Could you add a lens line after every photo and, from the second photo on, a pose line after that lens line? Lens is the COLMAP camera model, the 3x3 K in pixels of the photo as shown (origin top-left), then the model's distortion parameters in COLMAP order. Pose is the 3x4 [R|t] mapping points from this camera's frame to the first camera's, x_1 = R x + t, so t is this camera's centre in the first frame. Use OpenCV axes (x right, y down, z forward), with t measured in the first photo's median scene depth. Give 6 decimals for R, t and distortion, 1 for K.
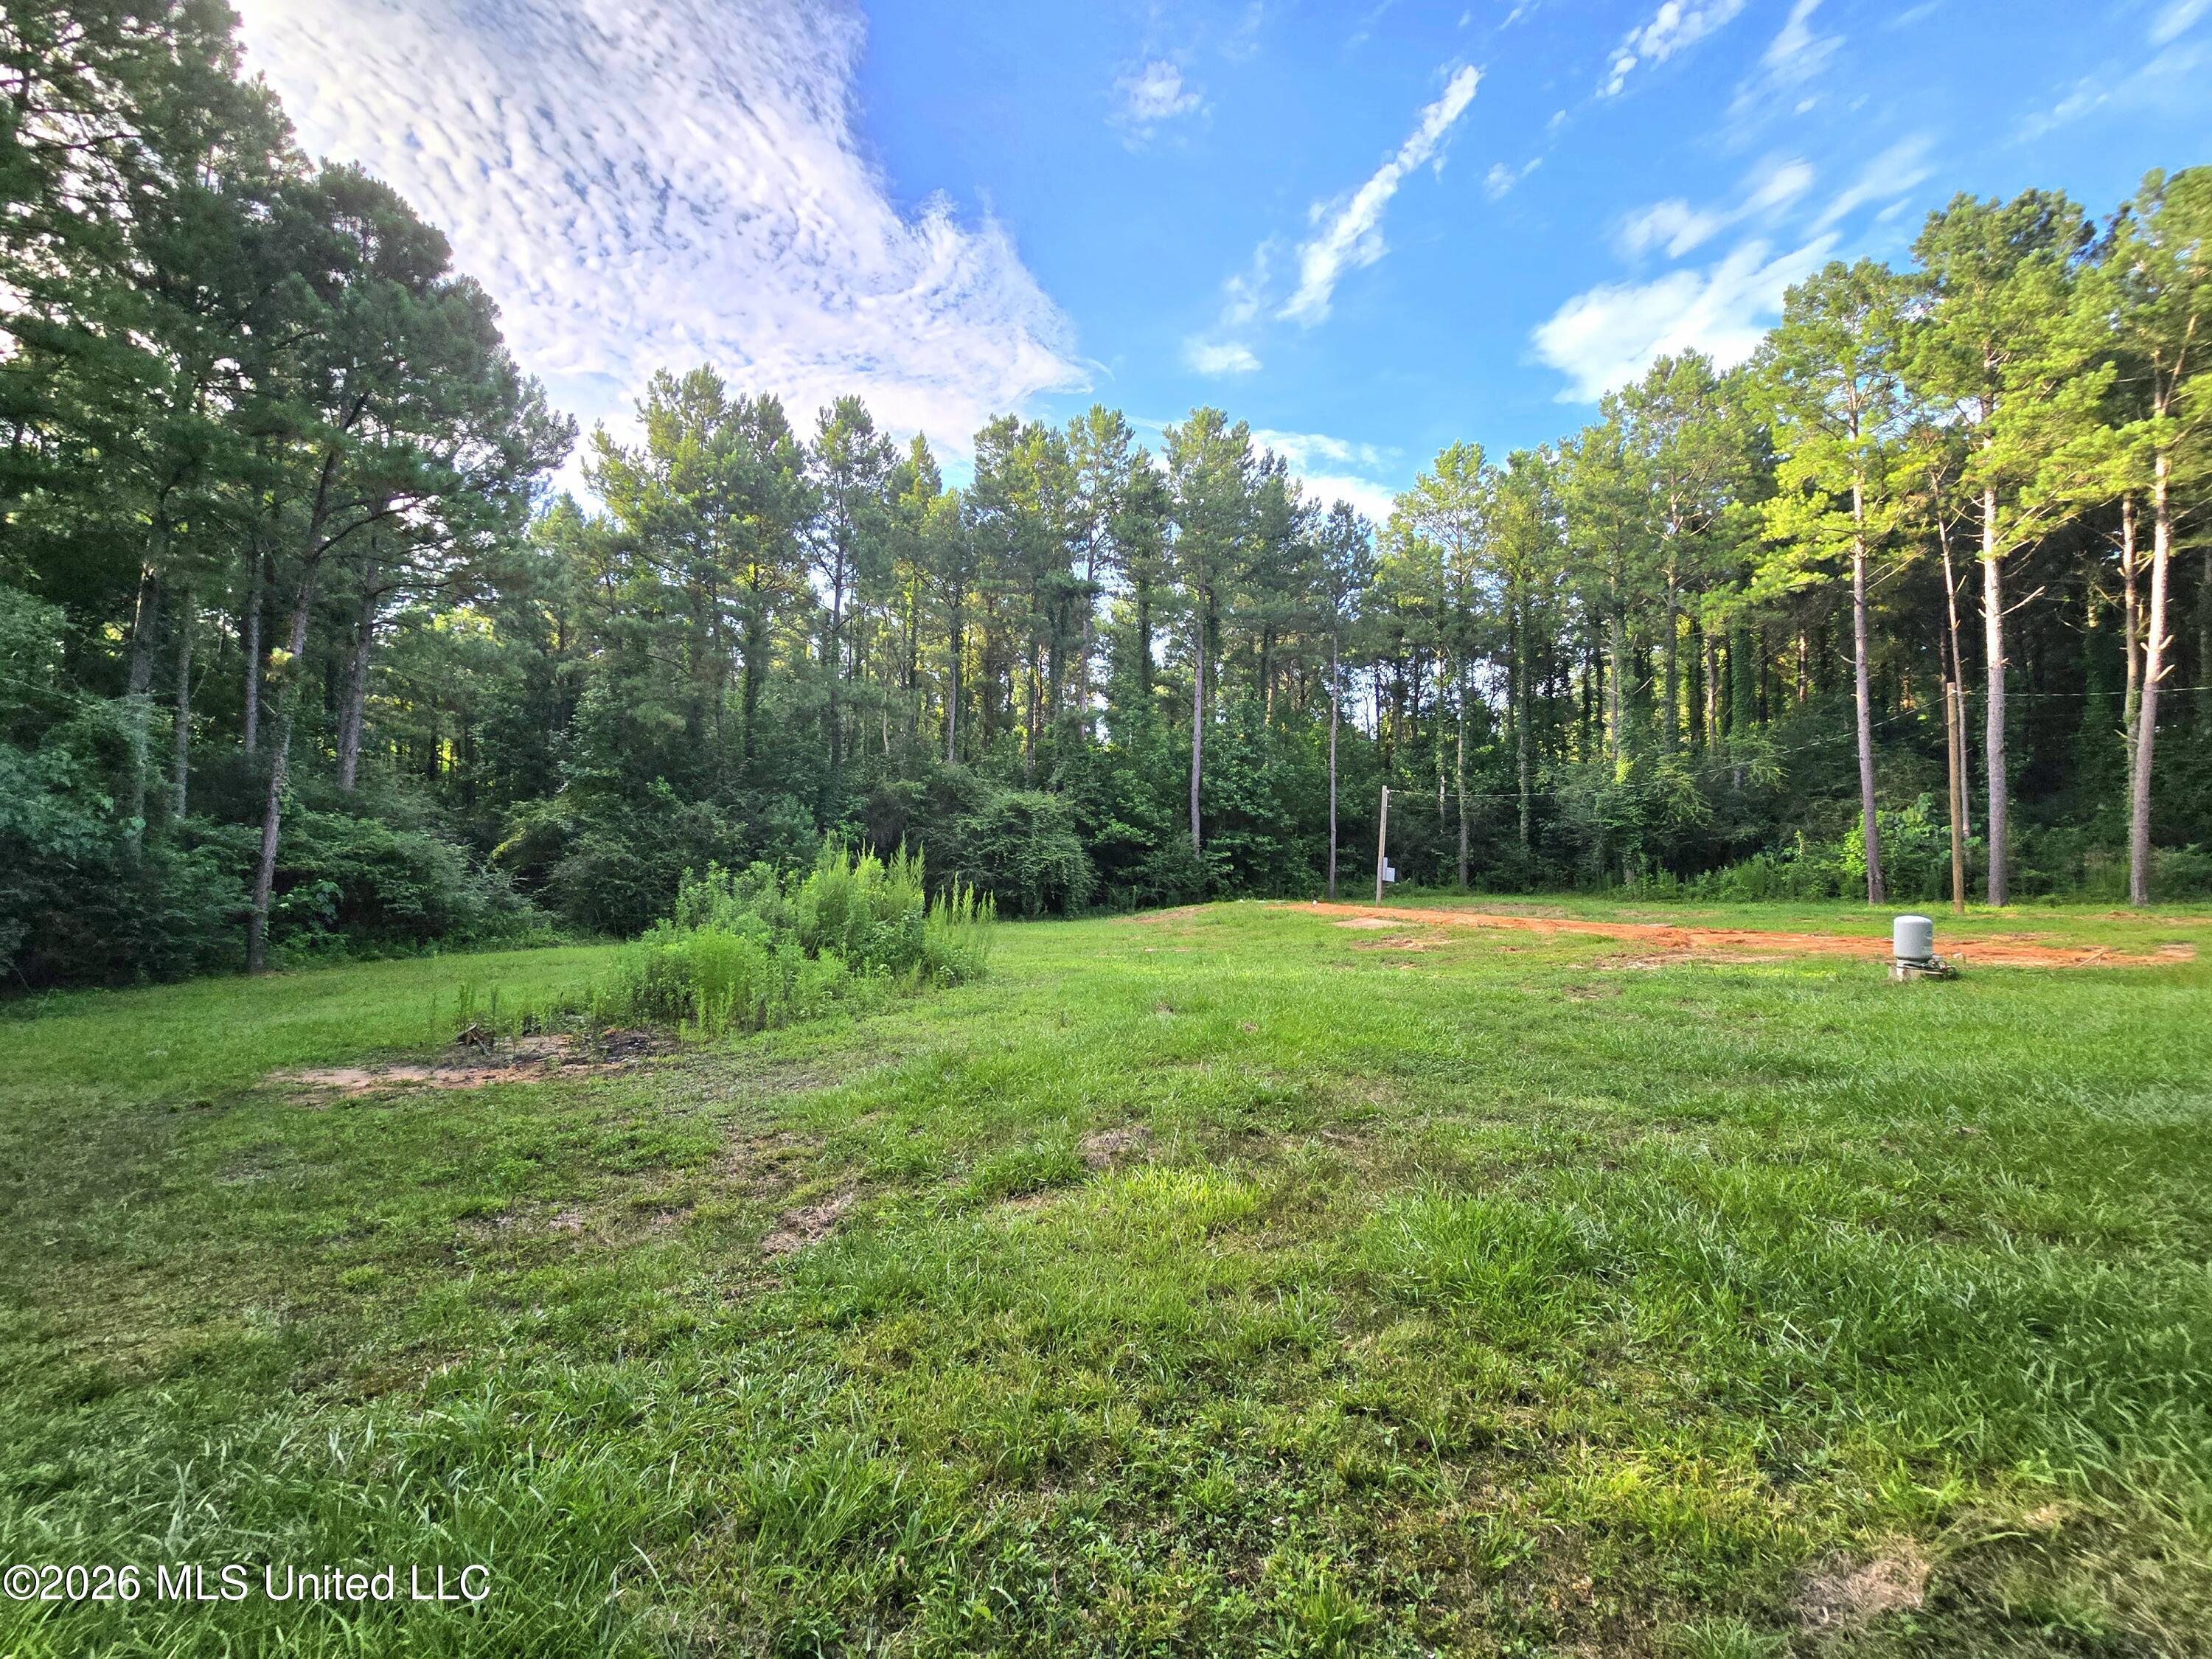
lens RADIAL K [[897.6, 0, 1101.8], [0, 897.6, 816.5], [0, 0, 1]] dist [-0.017210, 0.006517]
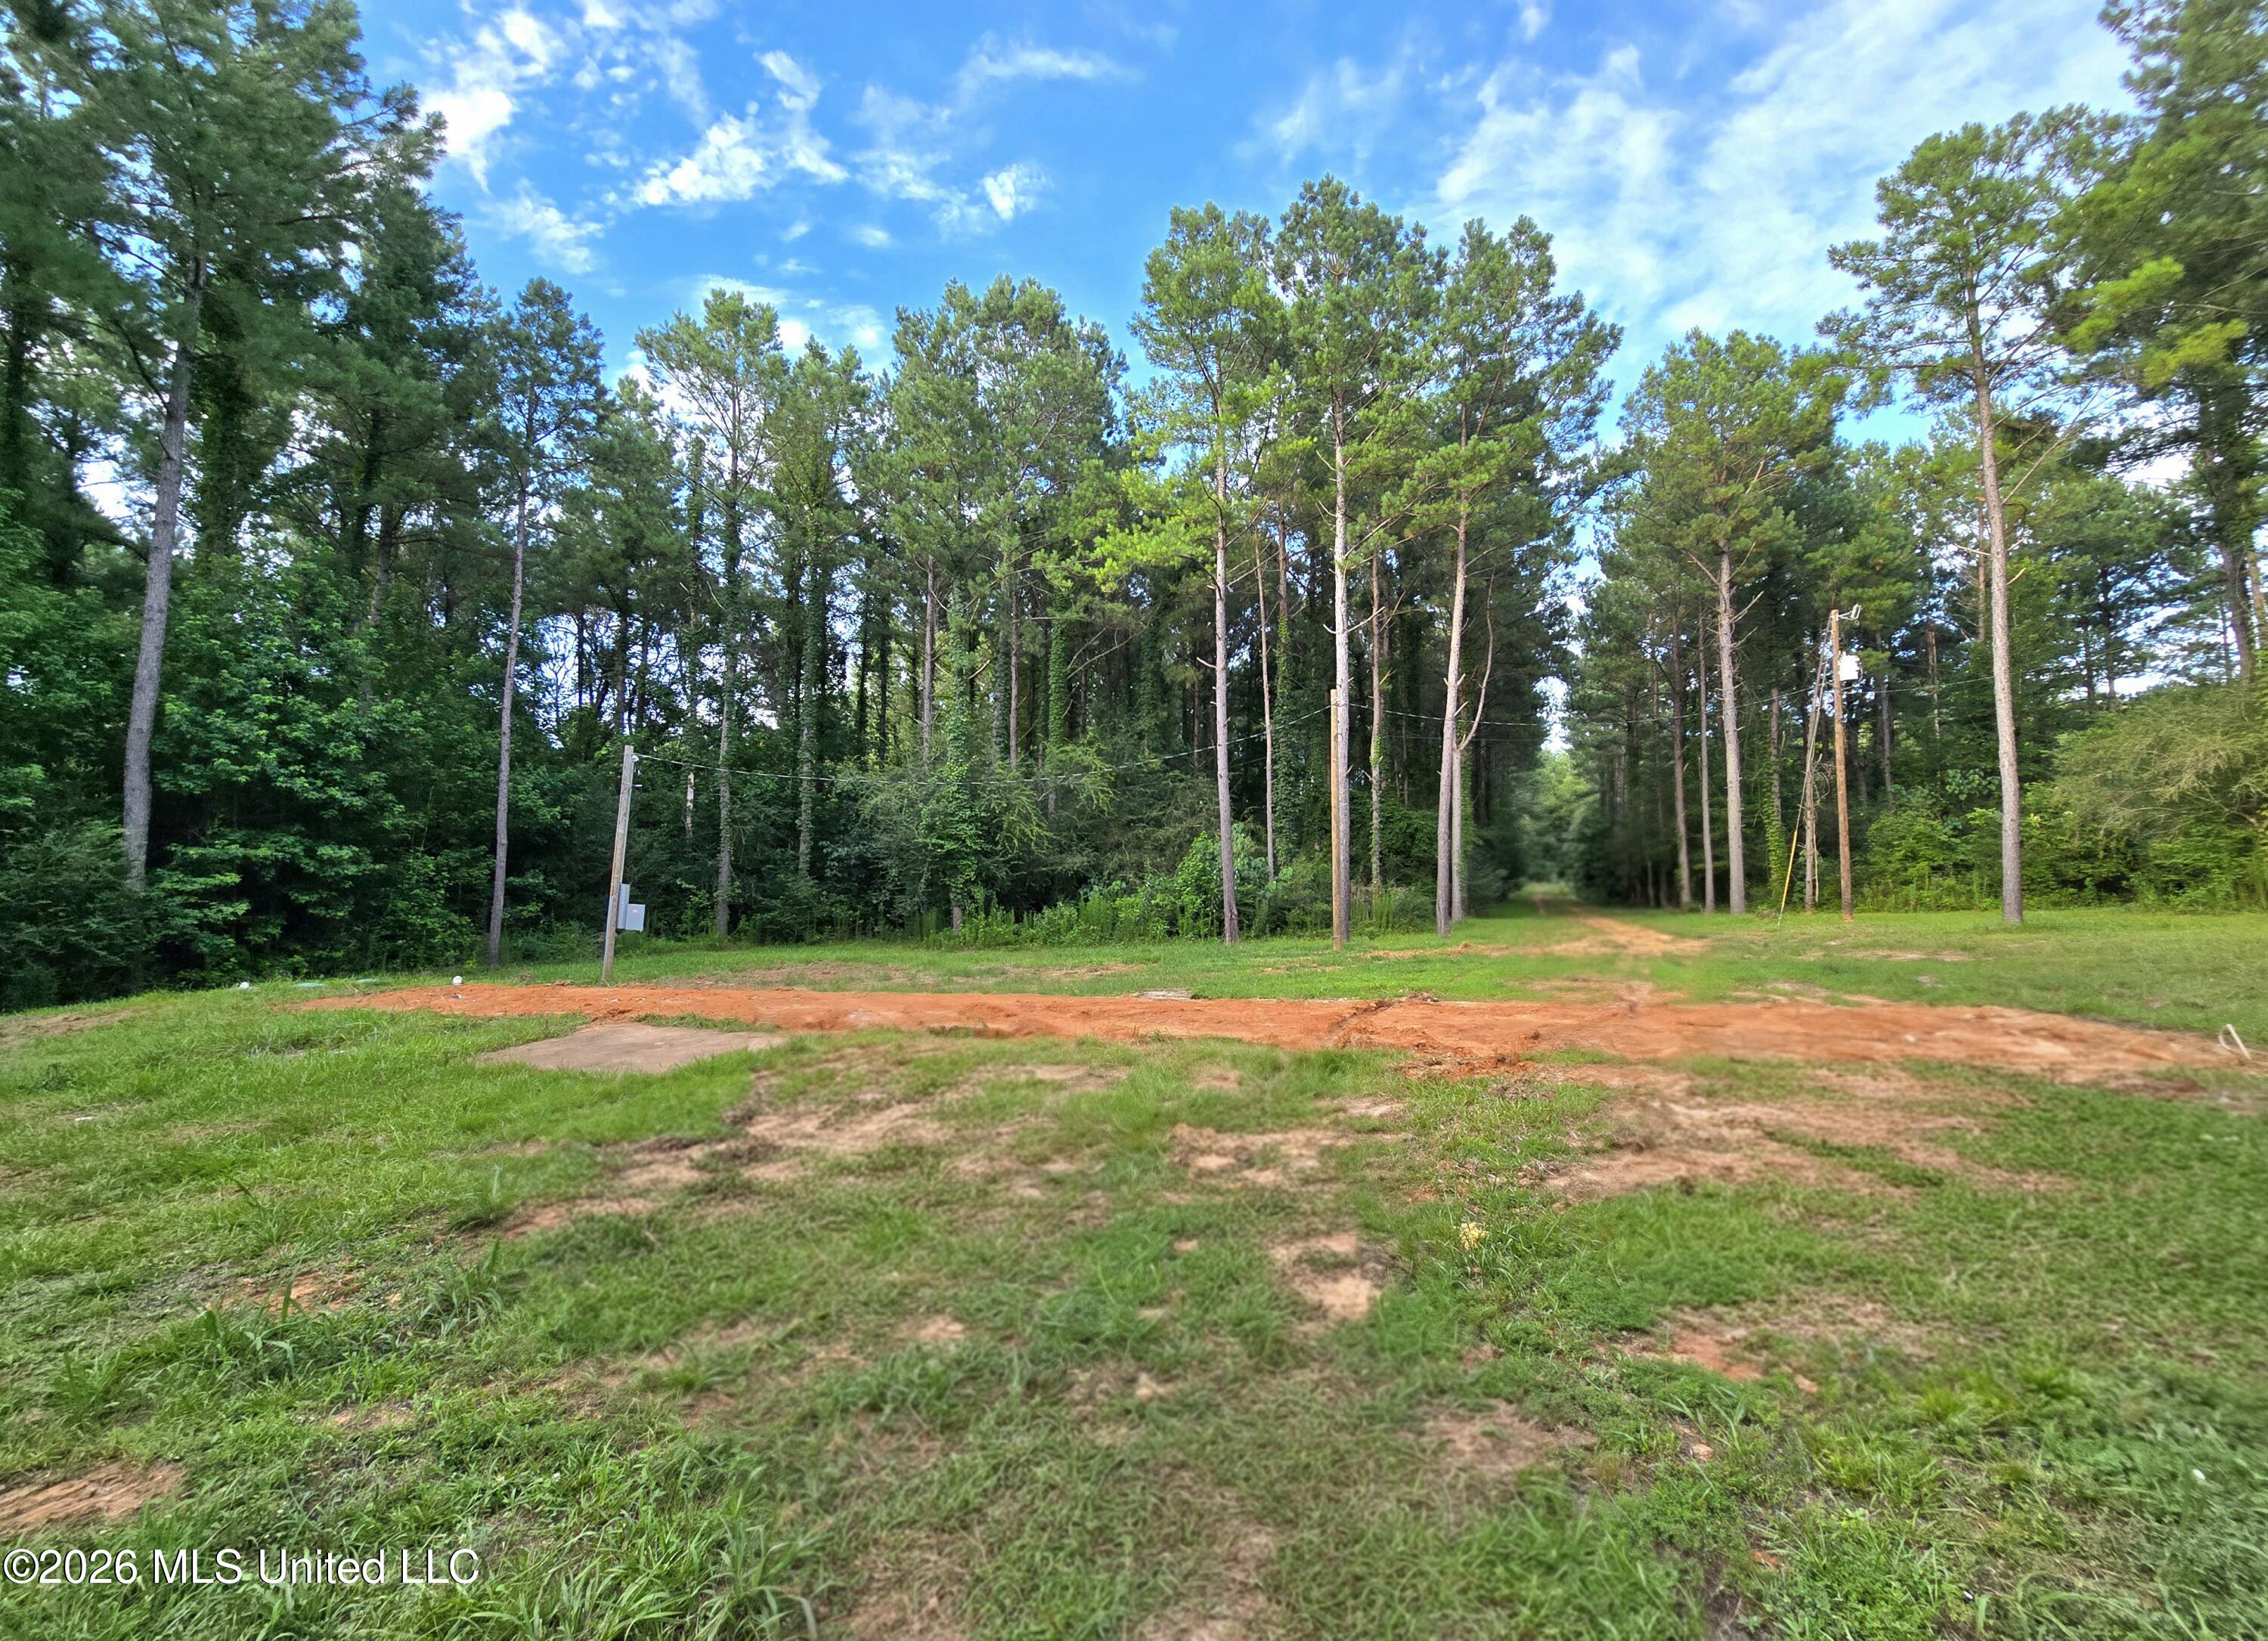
lens RADIAL K [[952.7, 0, 1143.1], [0, 952.7, 844.5], [0, 0, 1]] dist [-0.000640, -0.000504]
pose [[0.653841, 0.043655, 0.755371, 0.088923], [-0.030997, 0.999042, -0.030906, 0.028797], [-0.755996, -0.003207, 0.654568, 0.388434]]
